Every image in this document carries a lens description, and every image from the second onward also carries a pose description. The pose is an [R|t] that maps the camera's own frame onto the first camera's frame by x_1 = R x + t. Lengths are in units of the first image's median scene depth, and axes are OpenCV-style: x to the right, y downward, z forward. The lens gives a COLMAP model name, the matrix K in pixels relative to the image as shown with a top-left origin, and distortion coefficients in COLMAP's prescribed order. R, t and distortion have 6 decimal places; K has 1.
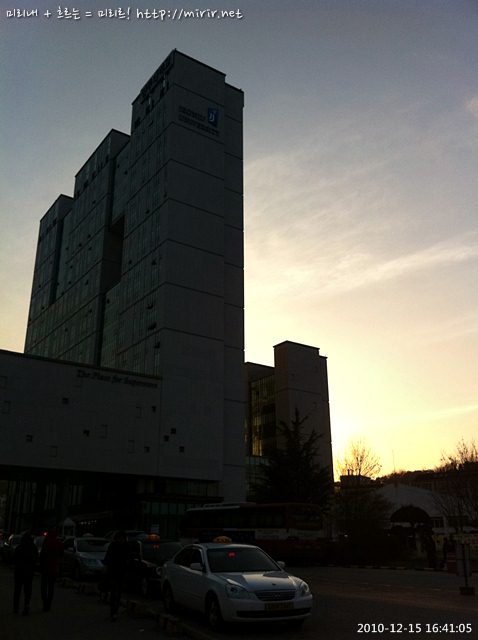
lens RADIAL K [[640.5, 0, 239.0], [0, 640.5, 320.0], [0, 0, 1]] dist [0.144378, -0.518233]
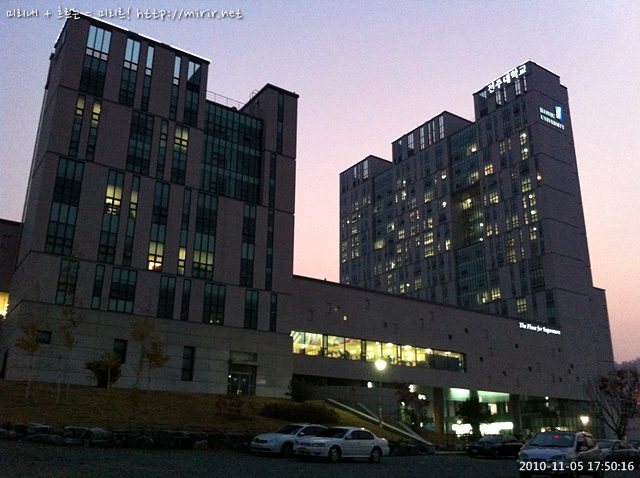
lens RADIAL K [[619.7, 0, 320.0], [0, 619.7, 239.0], [0, 0, 1]] dist [0.121485, -0.471193]
pose [[0.999612, 0.013969, -0.024111, -0.487108], [-0.013038, 0.999180, 0.038330, -0.111837], [0.024627, -0.038001, 0.998974, -0.255938]]
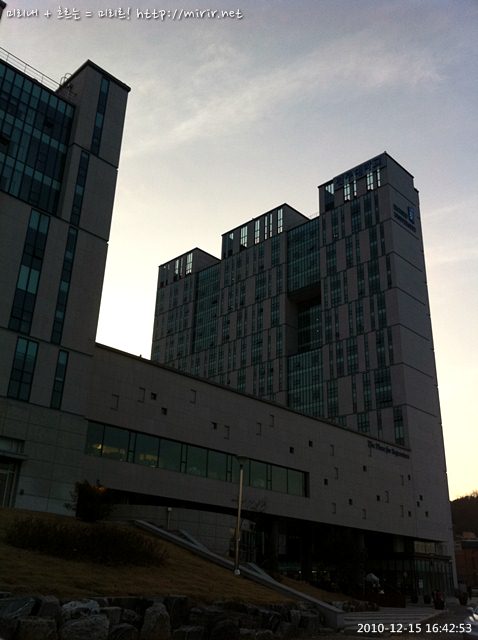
lens RADIAL K [[619.7, 0, 239.0], [0, 619.7, 320.0], [0, 0, 1]] dist [0.121485, -0.471193]
pose [[0.982245, 0.110012, 0.151962, -0.500746], [-0.103743, 0.993416, -0.048608, -0.043222], [-0.156309, 0.031980, 0.987190, -0.044699]]
